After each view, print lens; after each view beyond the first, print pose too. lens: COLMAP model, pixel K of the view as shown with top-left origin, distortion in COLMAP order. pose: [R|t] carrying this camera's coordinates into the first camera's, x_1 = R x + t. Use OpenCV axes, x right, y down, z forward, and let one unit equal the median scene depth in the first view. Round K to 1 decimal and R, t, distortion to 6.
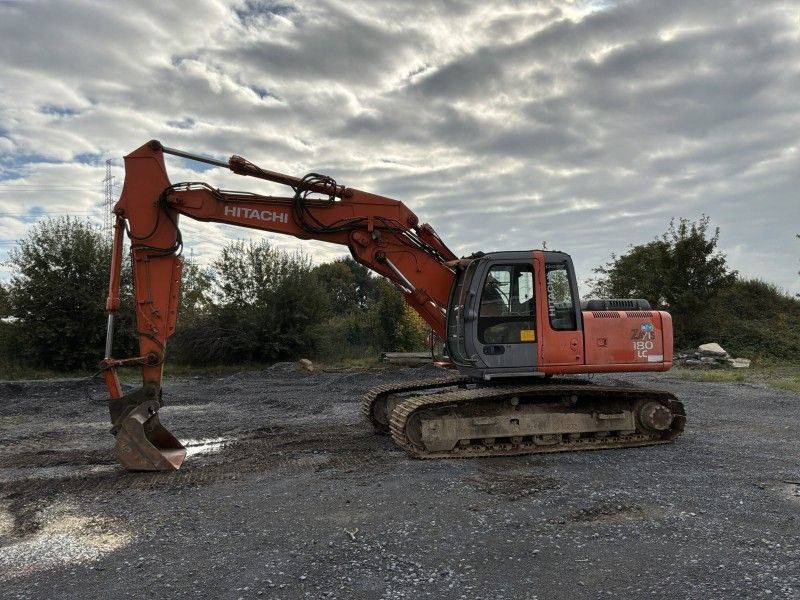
lens RADIAL K [[657.6, 0, 398.4], [0, 657.6, 302.4], [0, 0, 1]] dist [0.158691, -0.314900]
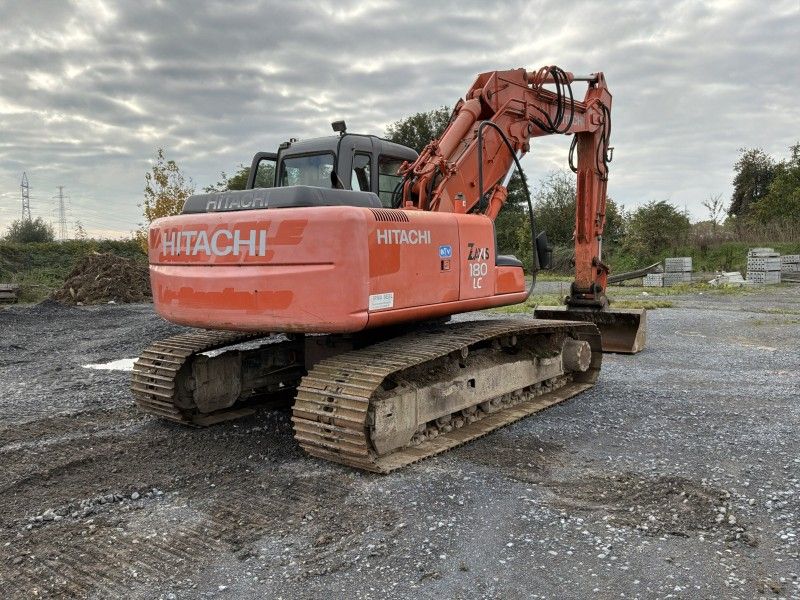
lens RADIAL K [[665.0, 0, 400.0], [0, 665.0, 300.0], [0, 0, 1]] dist [0.086795, -0.124888]
pose [[0.786999, -0.032673, 0.616089, -0.258238], [-0.030762, 0.995276, 0.092078, 0.039678], [-0.616187, -0.091418, 0.782276, 0.516526]]
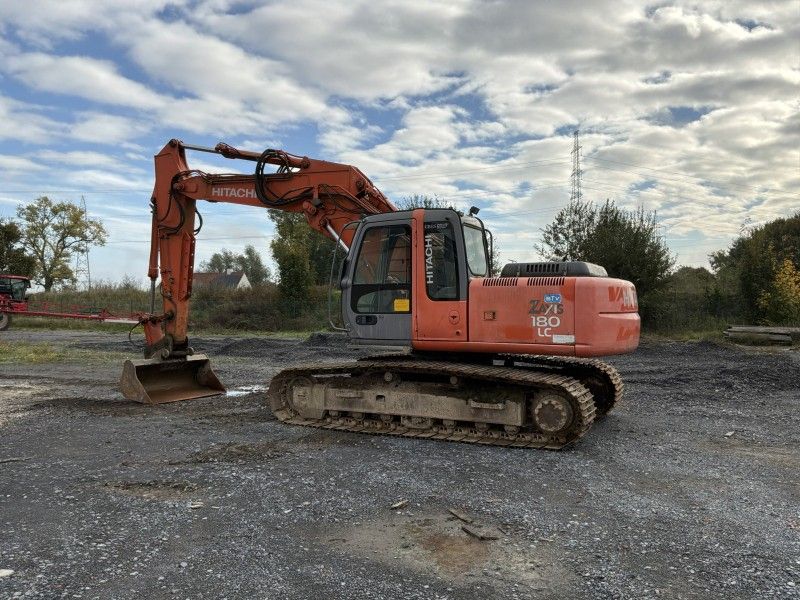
lens RADIAL K [[657.6, 0, 398.4], [0, 657.6, 302.4], [0, 0, 1]] dist [0.158691, -0.314900]
pose [[0.763255, 0.022537, -0.645704, 0.739676], [0.013839, 0.998592, 0.051212, 0.000382], [0.645949, -0.048024, 0.761869, 0.306648]]
